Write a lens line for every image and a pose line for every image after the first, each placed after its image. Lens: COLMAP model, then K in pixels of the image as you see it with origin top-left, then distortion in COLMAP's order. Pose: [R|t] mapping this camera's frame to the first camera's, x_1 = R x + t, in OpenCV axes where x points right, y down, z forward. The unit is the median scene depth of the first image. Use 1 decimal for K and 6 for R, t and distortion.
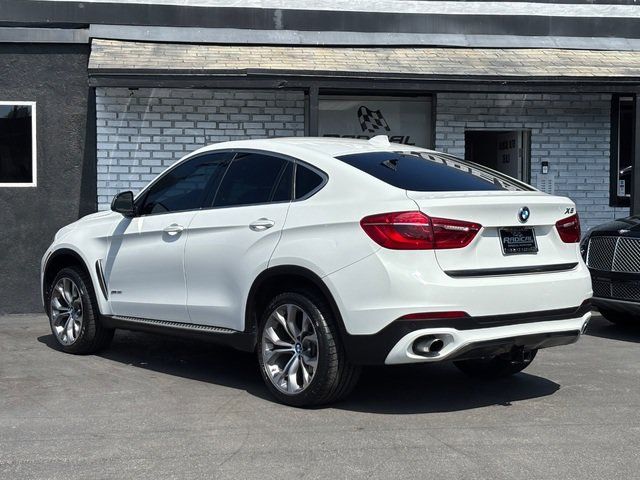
lens RADIAL K [[1136.5, 0, 319.8], [0, 1136.5, 239.2], [0, 0, 1]] dist [0.170632, -0.215144]
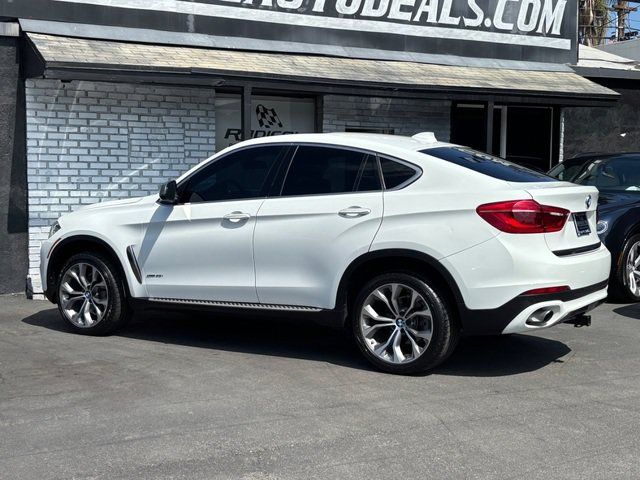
lens RADIAL K [[934.8, 0, 320.3], [0, 934.8, 241.2], [0, 0, 1]] dist [0.222715, -0.895636]
pose [[0.943742, -0.018969, 0.330138, -0.229568], [0.010108, 0.999542, 0.028535, -0.006496], [-0.330528, -0.023592, 0.943501, 0.092340]]
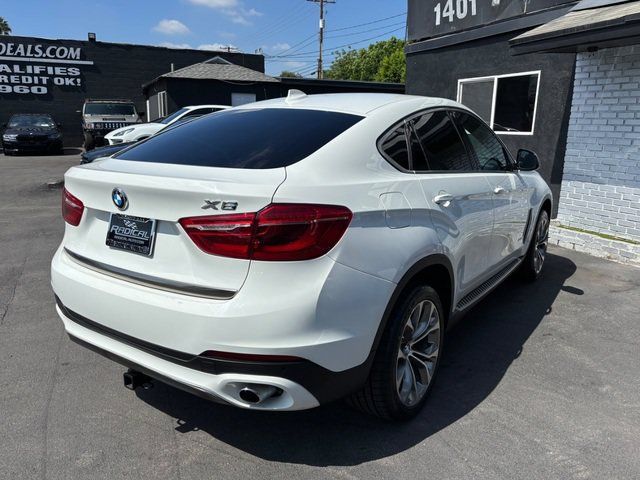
lens RADIAL K [[510.0, 0, 320.6], [0, 510.0, 239.3], [0, 0, 1]] dist [0.057233, -0.069106]
pose [[0.263096, 0.217489, -0.939936, 0.294824], [-0.051432, 0.976036, 0.211445, -0.040585], [0.963398, -0.007287, 0.267977, 0.584917]]
